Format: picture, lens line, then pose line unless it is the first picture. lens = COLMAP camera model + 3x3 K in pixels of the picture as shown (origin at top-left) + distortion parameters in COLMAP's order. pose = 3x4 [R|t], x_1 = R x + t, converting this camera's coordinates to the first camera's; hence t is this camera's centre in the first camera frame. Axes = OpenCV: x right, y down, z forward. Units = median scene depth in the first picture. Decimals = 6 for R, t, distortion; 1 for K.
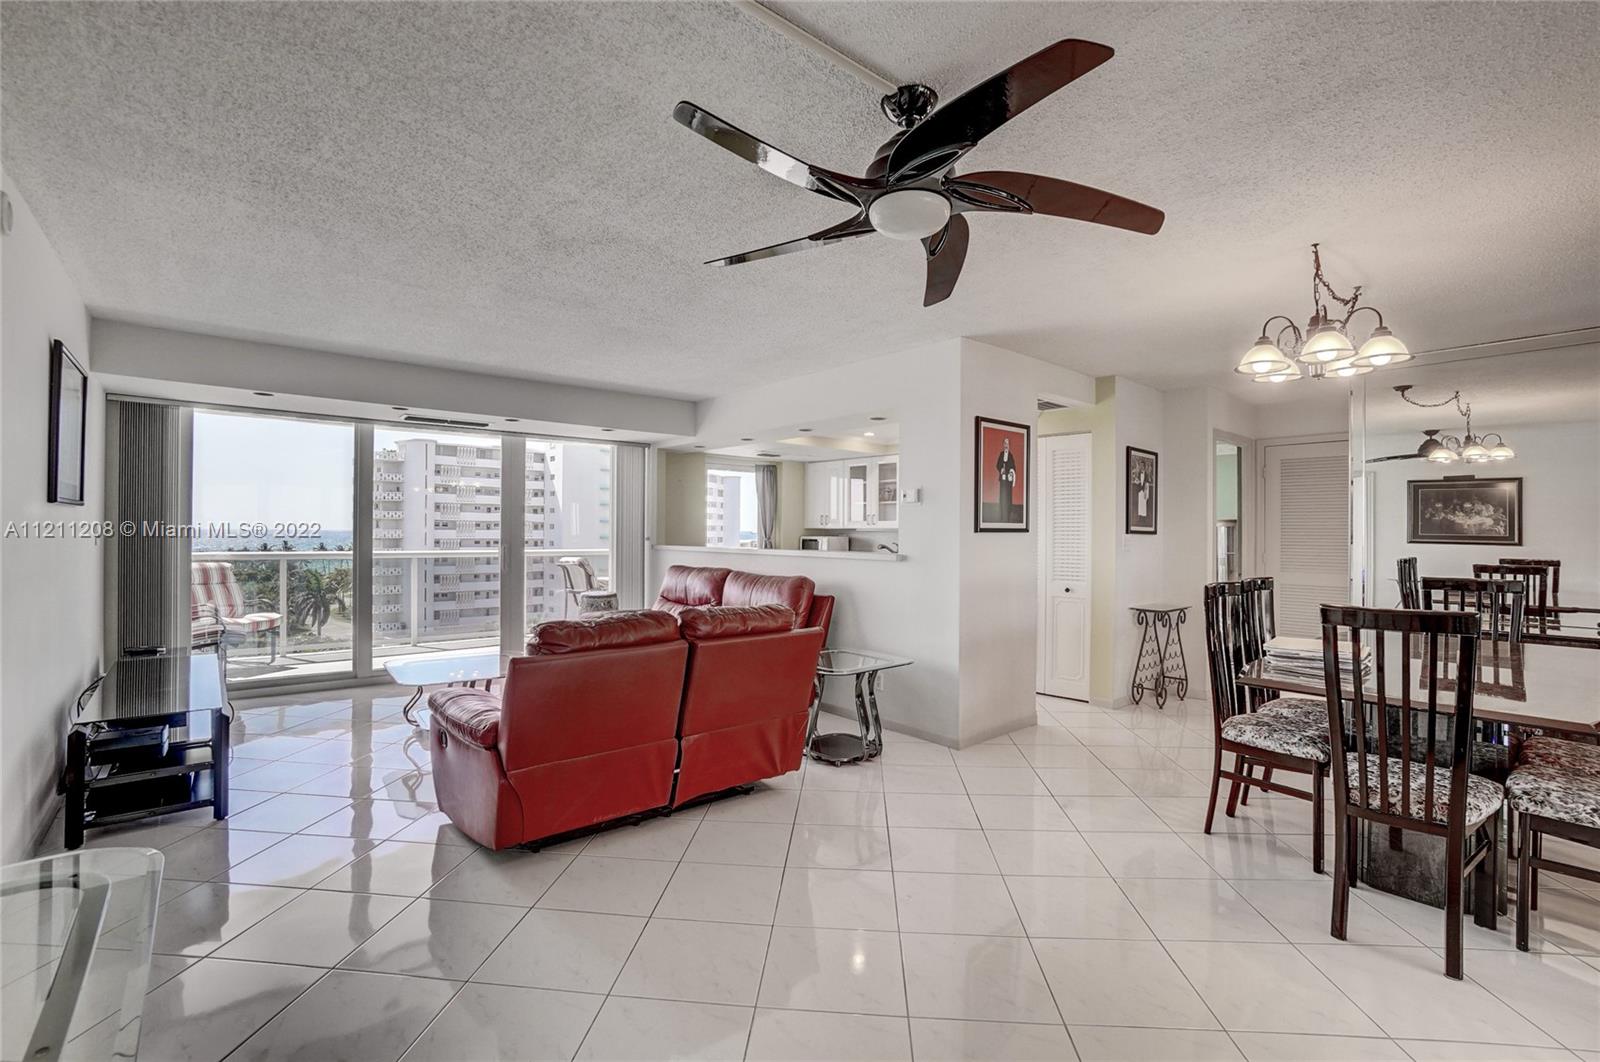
lens RADIAL K [[710.3, 0, 805.5], [0, 710.3, 529.8], [0, 0, 1]] dist [-0.051941, 0.011320]
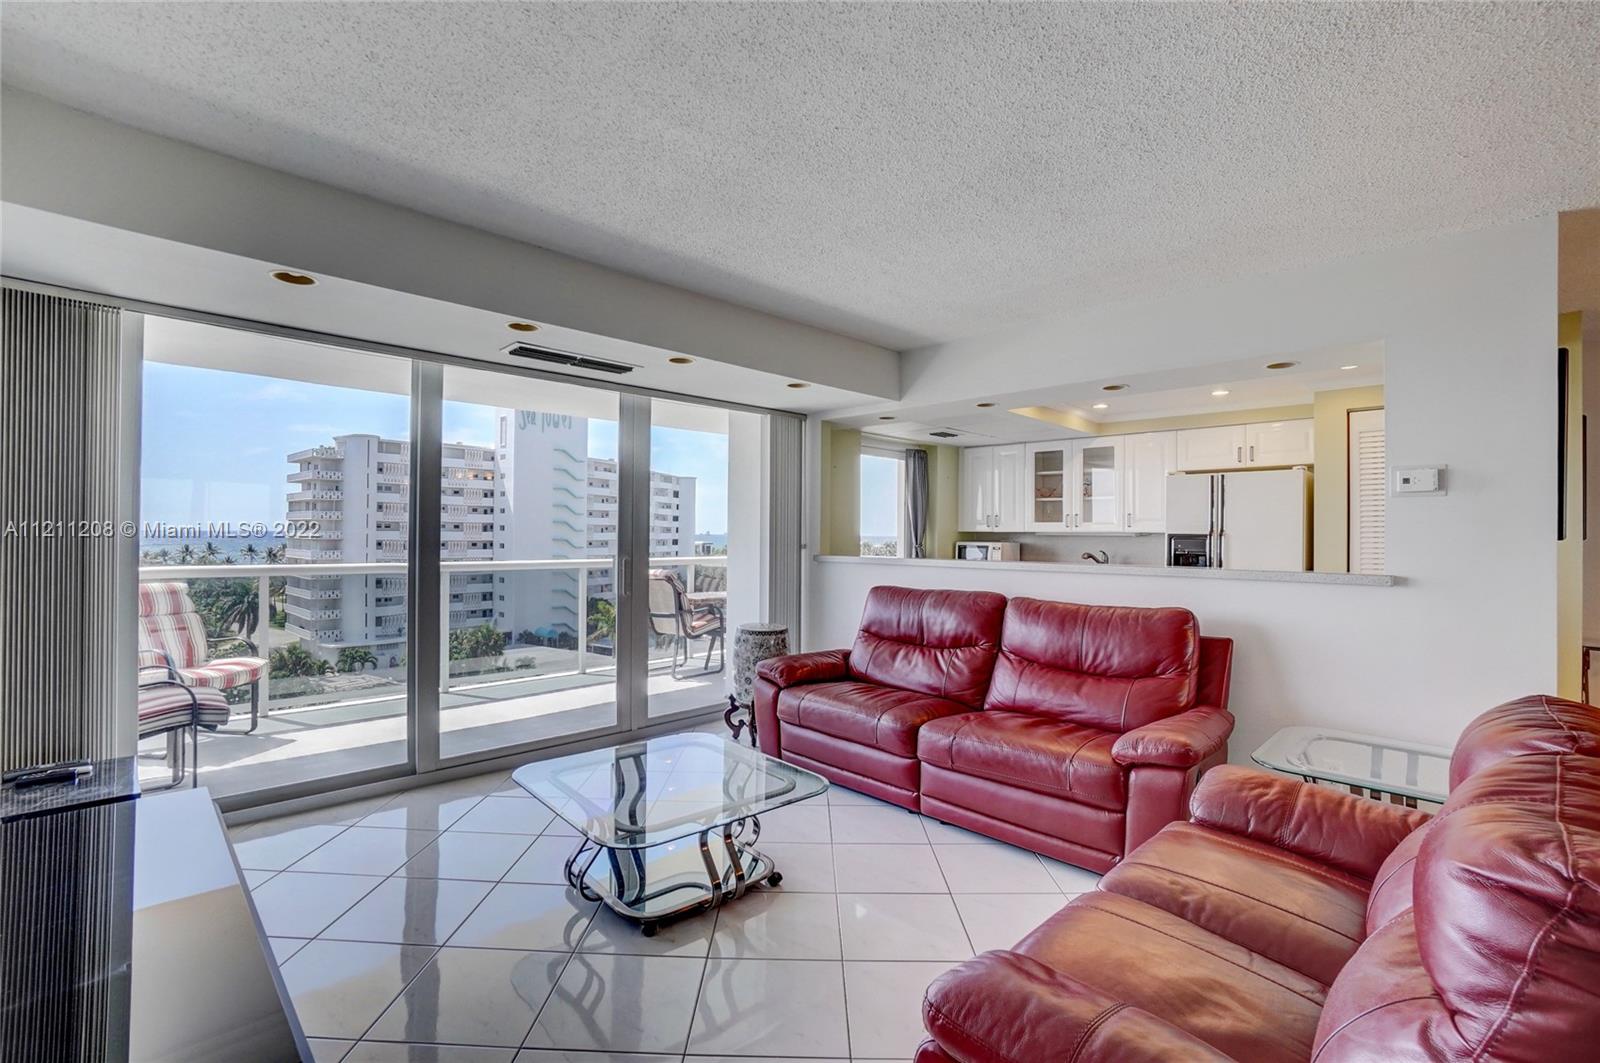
lens RADIAL K [[710.3, 0, 801.7], [0, 710.3, 530.5], [0, 0, 1]] dist [-0.051941, 0.011320]
pose [[0.997693, 0.001889, 0.067867, -0.217278], [-0.001762, 0.999997, -0.001934, -0.001422], [-0.067870, 0.001810, 0.997693, 0.226002]]
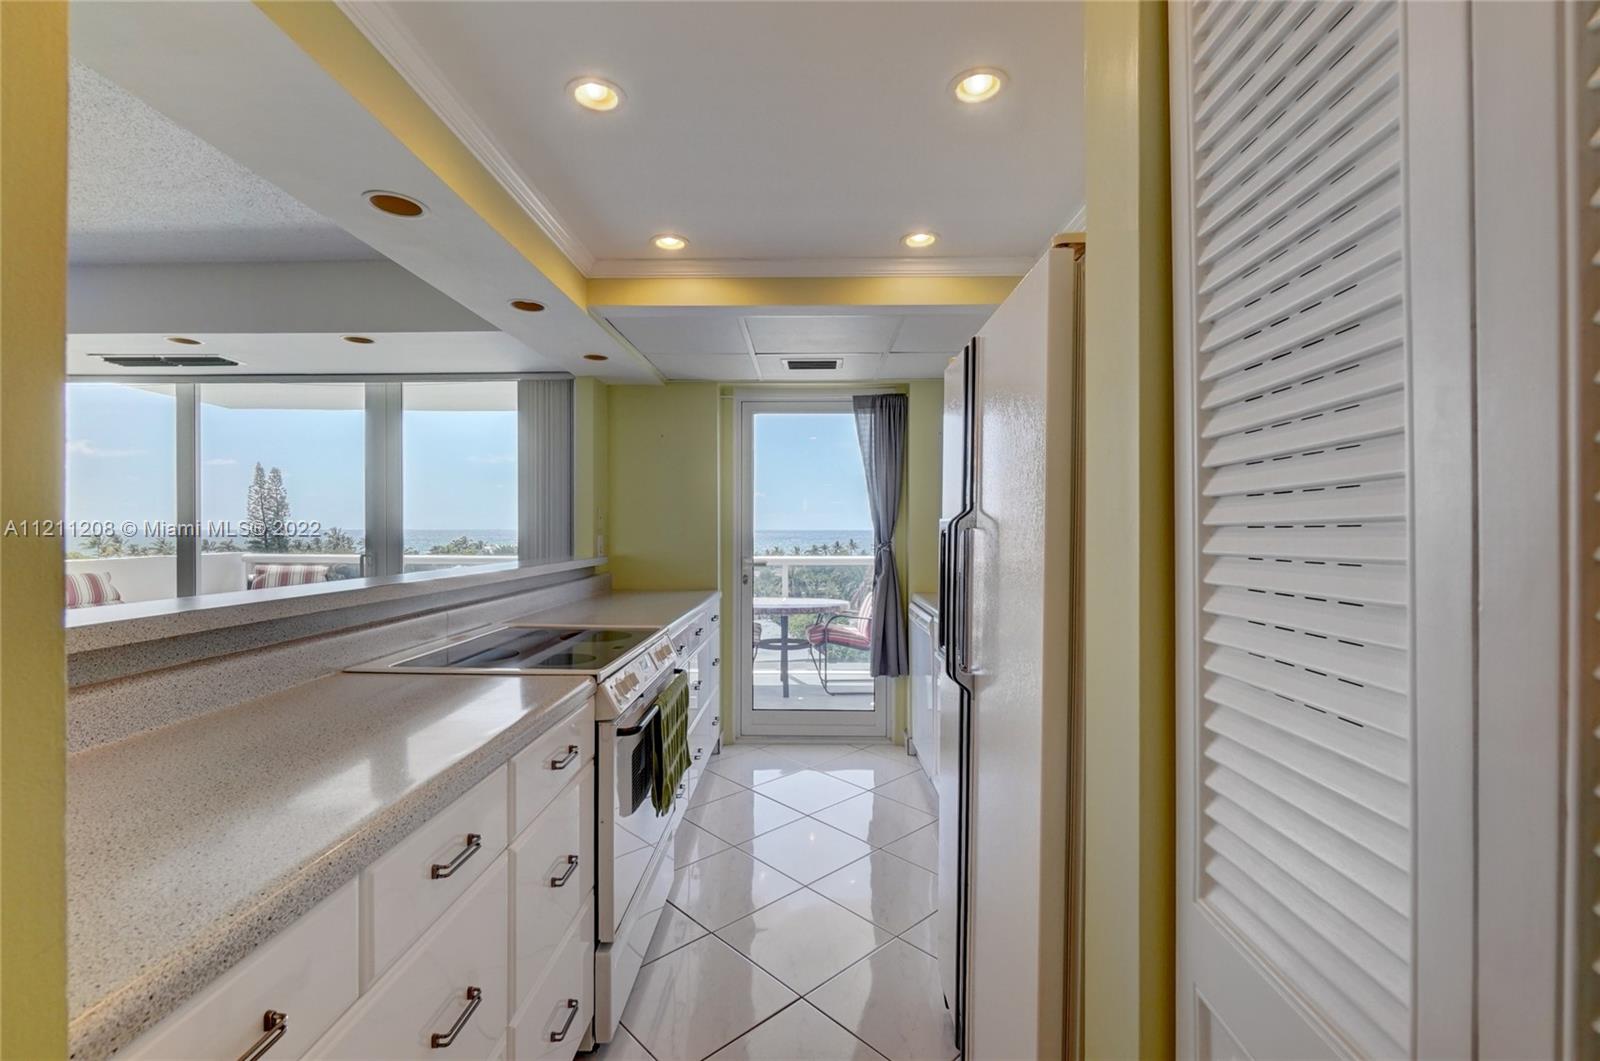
lens RADIAL K [[697.4, 0, 806.5], [0, 697.4, 526.6], [0, 0, 1]] dist [-0.009738, 0.000364]
pose [[0.738627, -0.012427, -0.674000, 0.305762], [0.010965, 0.999919, -0.006419, 0.006458], [0.674025, -0.002649, 0.738703, 0.644139]]
